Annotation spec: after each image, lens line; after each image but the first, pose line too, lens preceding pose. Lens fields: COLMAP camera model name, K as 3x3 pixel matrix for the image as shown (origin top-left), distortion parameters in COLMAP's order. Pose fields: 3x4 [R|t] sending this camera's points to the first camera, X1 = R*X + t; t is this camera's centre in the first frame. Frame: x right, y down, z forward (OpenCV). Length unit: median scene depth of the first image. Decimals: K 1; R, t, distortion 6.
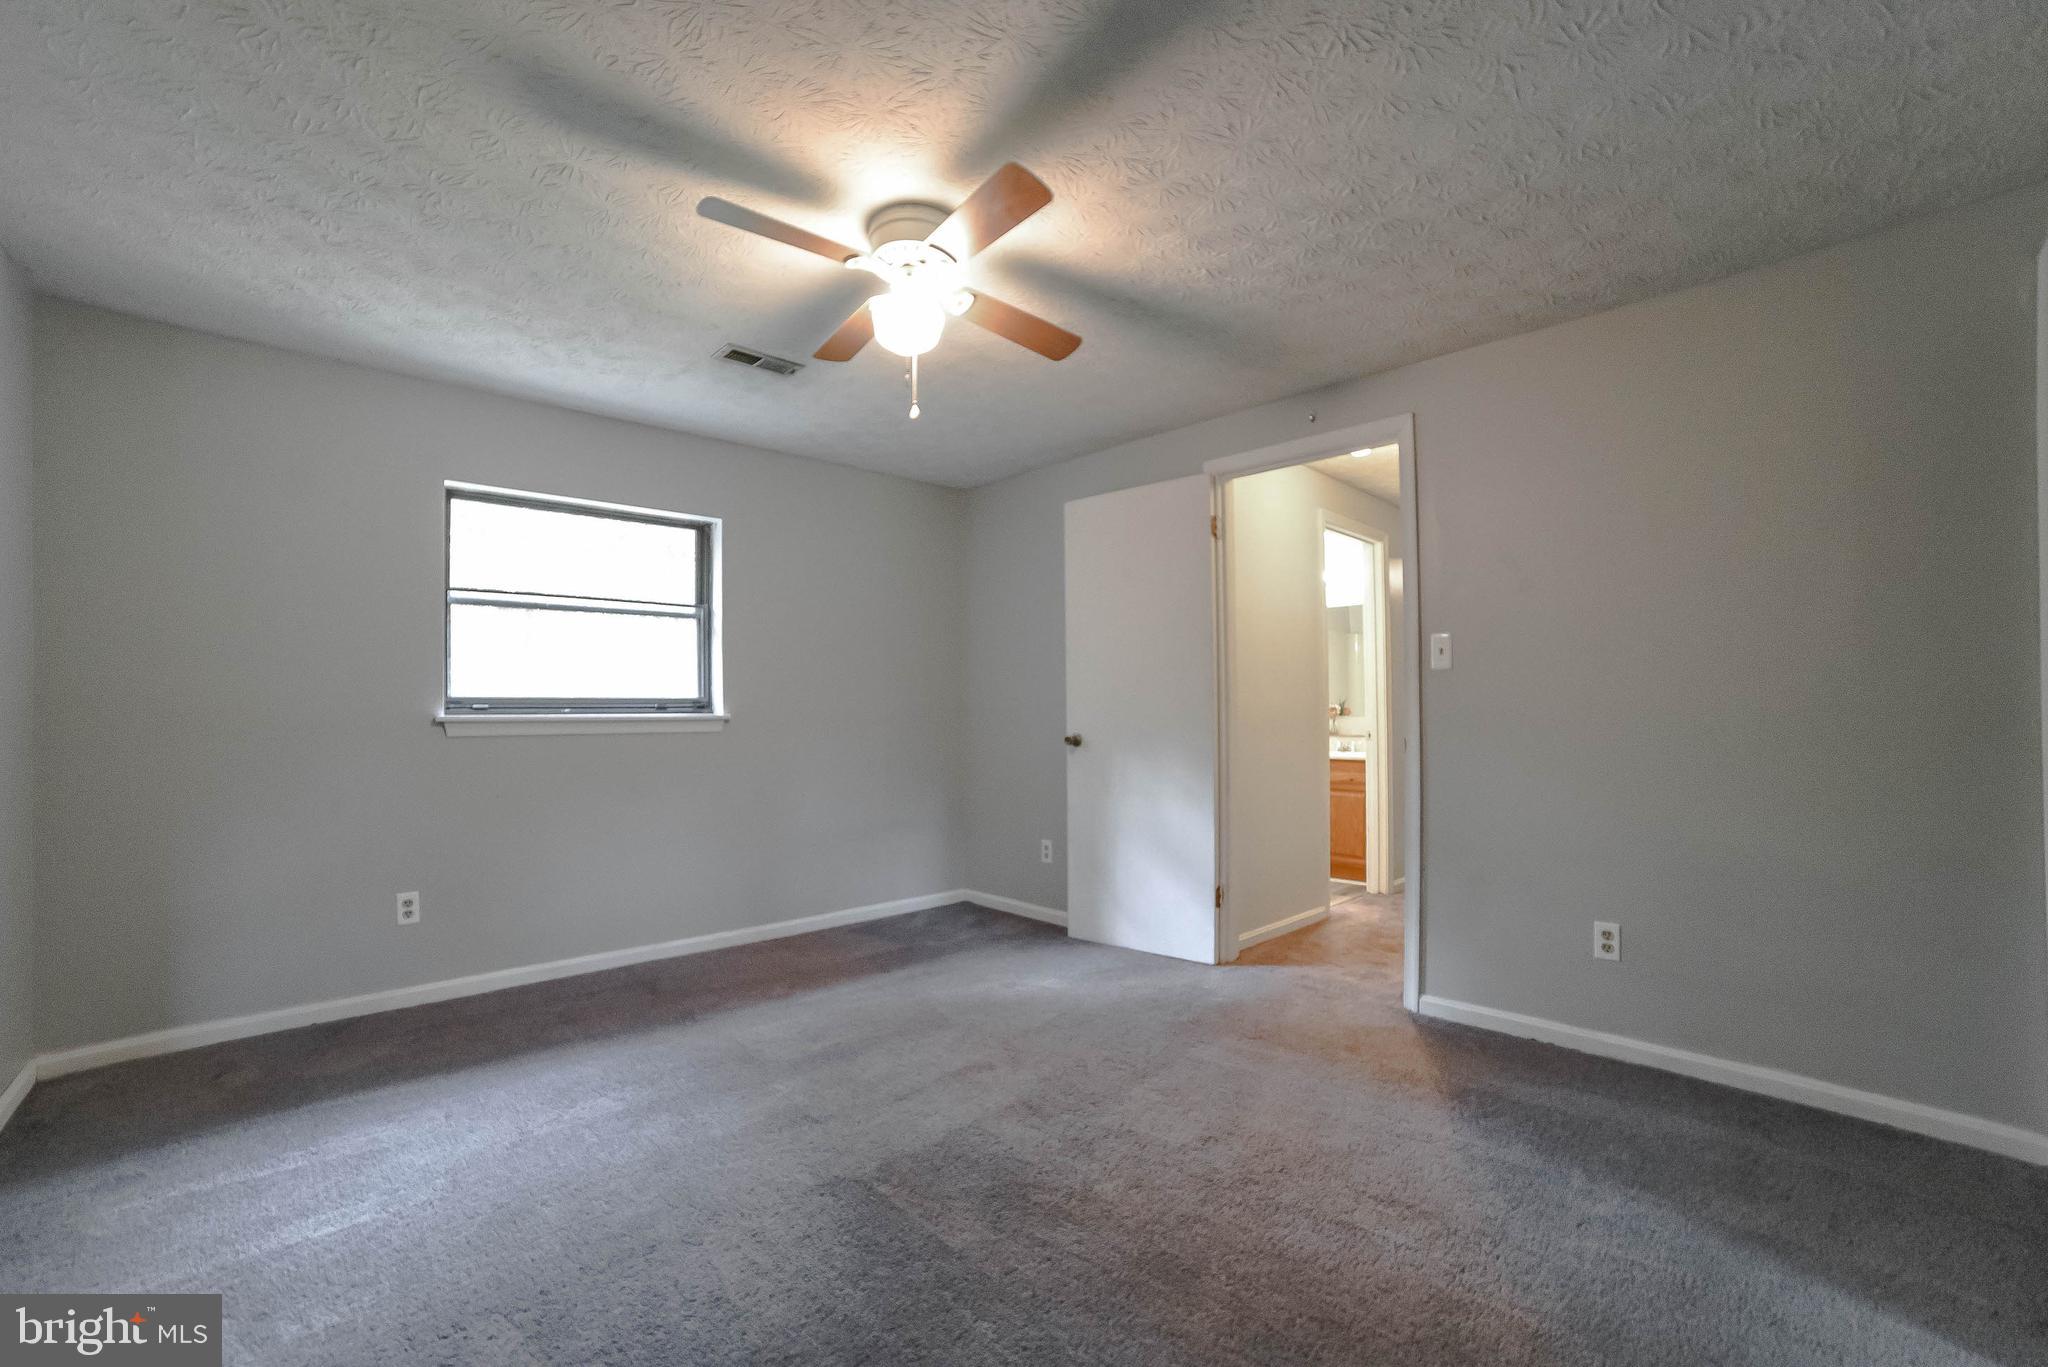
lens RADIAL K [[826.8, 0, 1040.0], [0, 826.8, 708.4], [0, 0, 1]] dist [-0.089653, 0.032561]
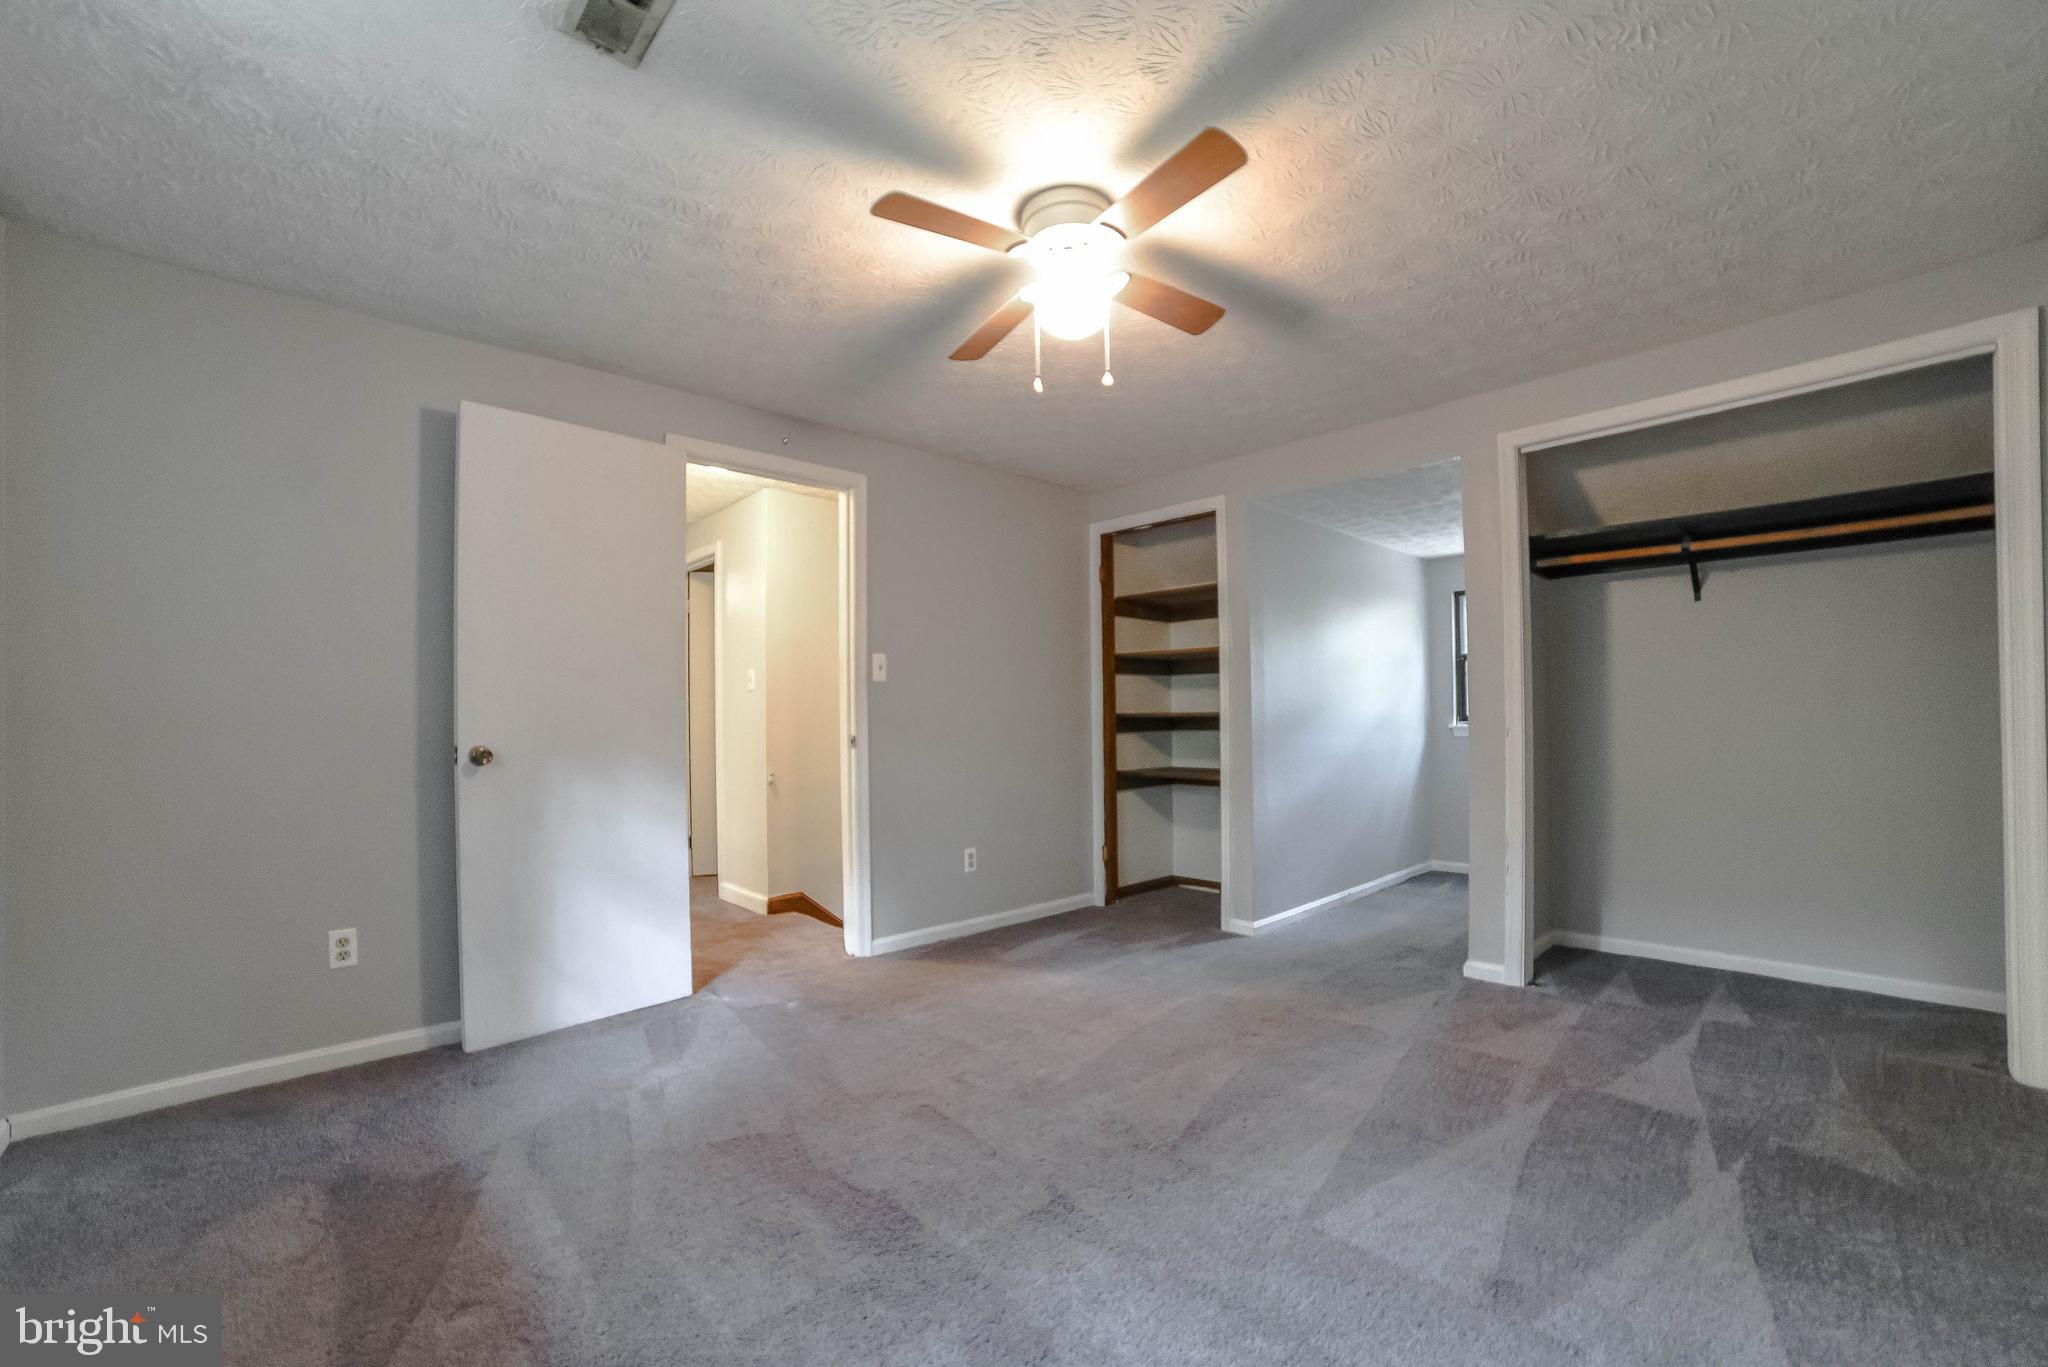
lens RADIAL K [[826.8, 0, 1040.0], [0, 826.8, 708.4], [0, 0, 1]] dist [-0.089653, 0.032561]
pose [[0.029044, 0.012887, 0.999495, -0.788090], [0.000492, 0.999917, -0.012906, 0.009954], [-0.999578, 0.000867, 0.029036, 0.692335]]
